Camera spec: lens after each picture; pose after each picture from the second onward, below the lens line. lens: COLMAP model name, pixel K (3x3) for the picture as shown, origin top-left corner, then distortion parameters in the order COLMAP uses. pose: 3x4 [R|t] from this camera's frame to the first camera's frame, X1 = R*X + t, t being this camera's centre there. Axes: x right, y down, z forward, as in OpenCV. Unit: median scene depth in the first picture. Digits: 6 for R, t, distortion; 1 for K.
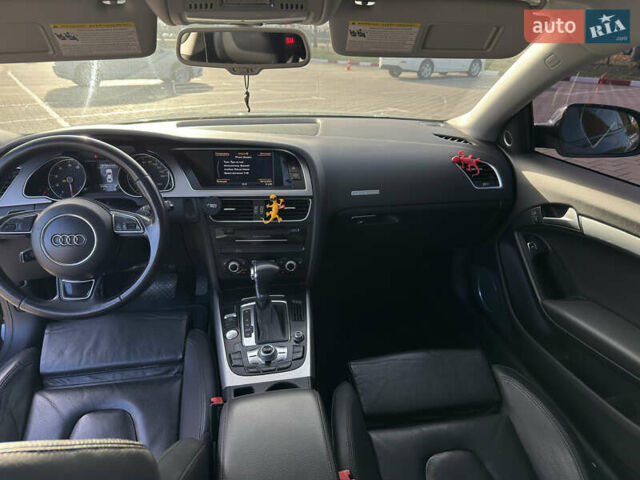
lens RADIAL K [[449.5, 0, 320.0], [0, 449.5, 238.6], [0, 0, 1]] dist [0.079651, -0.109313]
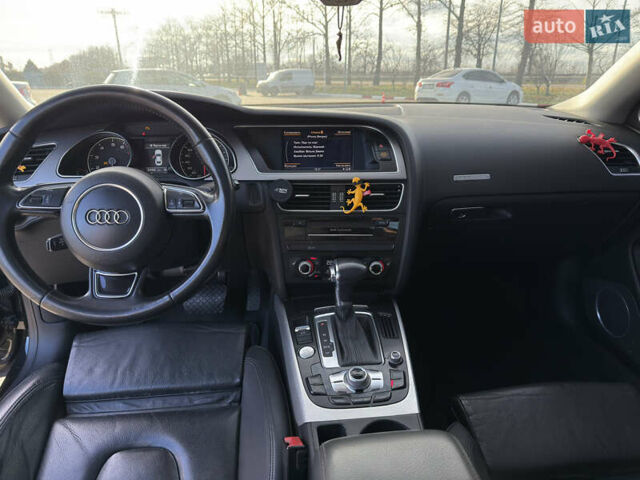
lens RADIAL K [[446.8, 0, 321.6], [0, 446.8, 237.1], [0, 0, 1]] dist [0.105103, -0.157238]
pose [[0.998000, 0.012273, -0.062006, -0.117367], [-0.017068, 0.996854, -0.077405, 0.071645], [0.060861, 0.078309, 0.995070, 0.214364]]
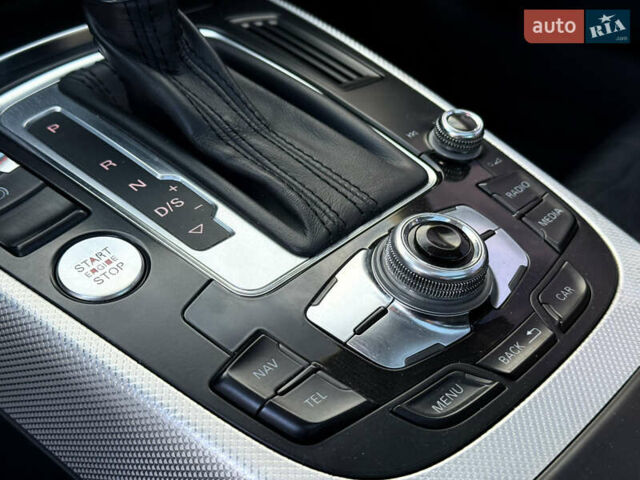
lens RADIAL K [[892.4, 0, 320.0], [0, 892.4, 240.0], [0, 0, 1]] dist [0.148885, -0.158789]
pose [[0.785169, -0.347983, 0.512267, -0.261948], [0.254807, 0.935464, 0.244911, 0.144433], [-0.564432, -0.061767, 0.823166, 0.690966]]
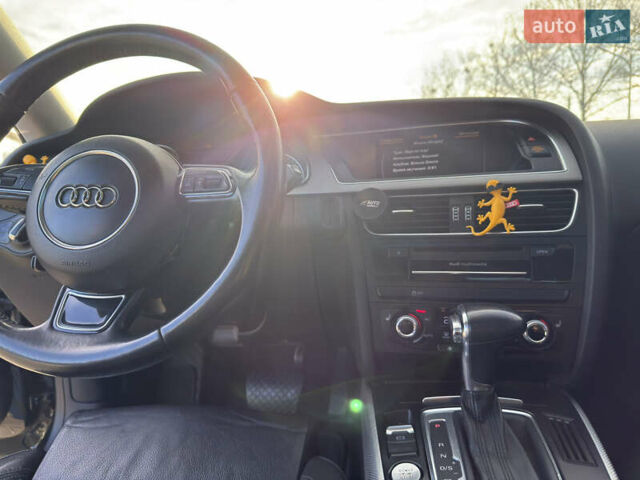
lens RADIAL K [[456.9, 0, 320.0], [0, 456.9, 240.0], [0, 0, 1]] dist [-0.002214, -0.006441]
pose [[0.952280, -0.009166, -0.305089, -0.134858], [-0.091628, 0.944862, -0.314389, 0.141540], [0.291149, 0.327341, 0.898933, 0.522012]]
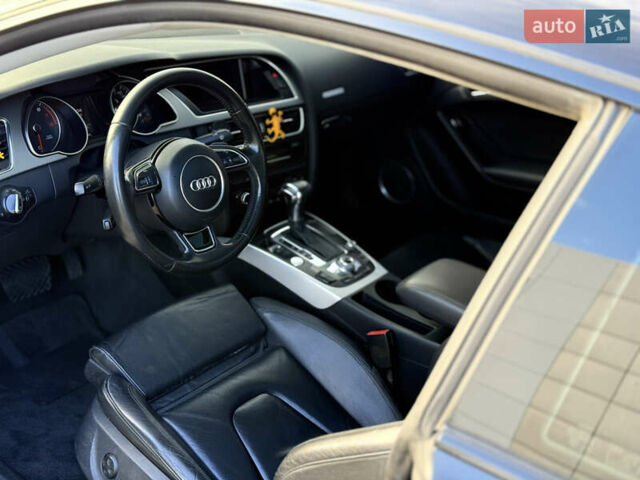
lens RADIAL K [[892.4, 0, 320.0], [0, 892.4, 240.0], [0, 0, 1]] dist [0.148885, -0.158789]
pose [[0.735851, -0.234283, 0.635323, -1.236539], [0.194711, 0.971822, 0.132851, -0.062060], [-0.648545, 0.025946, 0.760734, -0.405544]]
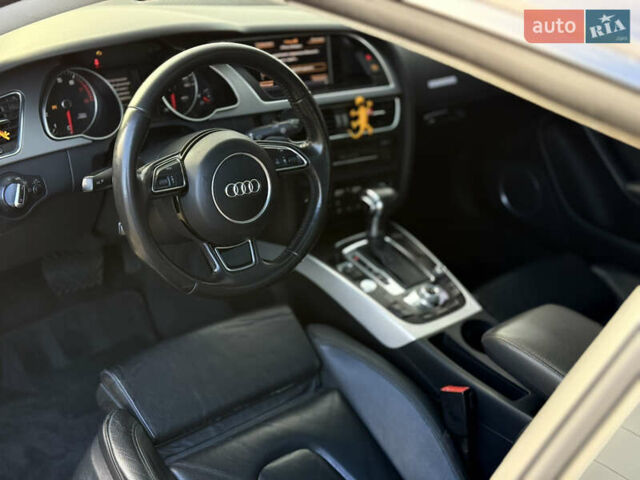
lens RADIAL K [[892.4, 0, 320.0], [0, 892.4, 240.0], [0, 0, 1]] dist [0.148885, -0.158789]
pose [[0.849879, -0.174778, 0.497151, -0.942299], [0.125452, 0.983379, 0.131256, -0.069202], [-0.511828, -0.049183, 0.857679, -0.239187]]
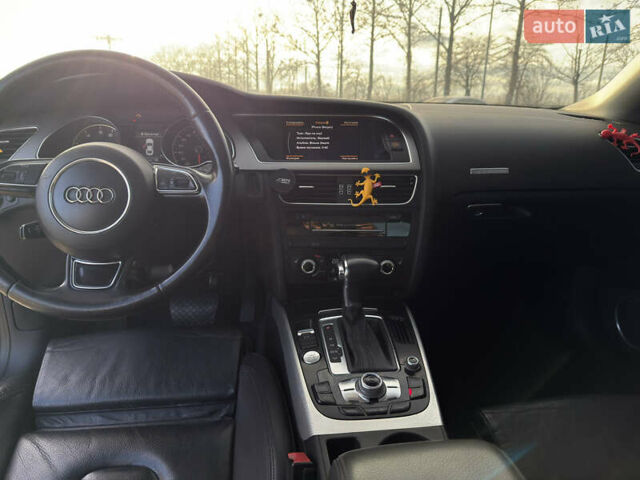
lens RADIAL K [[449.5, 0, 320.0], [0, 449.5, 238.6], [0, 0, 1]] dist [0.079651, -0.109313]
pose [[0.998838, 0.020150, -0.043774, -0.146936], [-0.025745, 0.991012, -0.131276, 0.116622], [0.040735, 0.132250, 0.990379, 0.288341]]
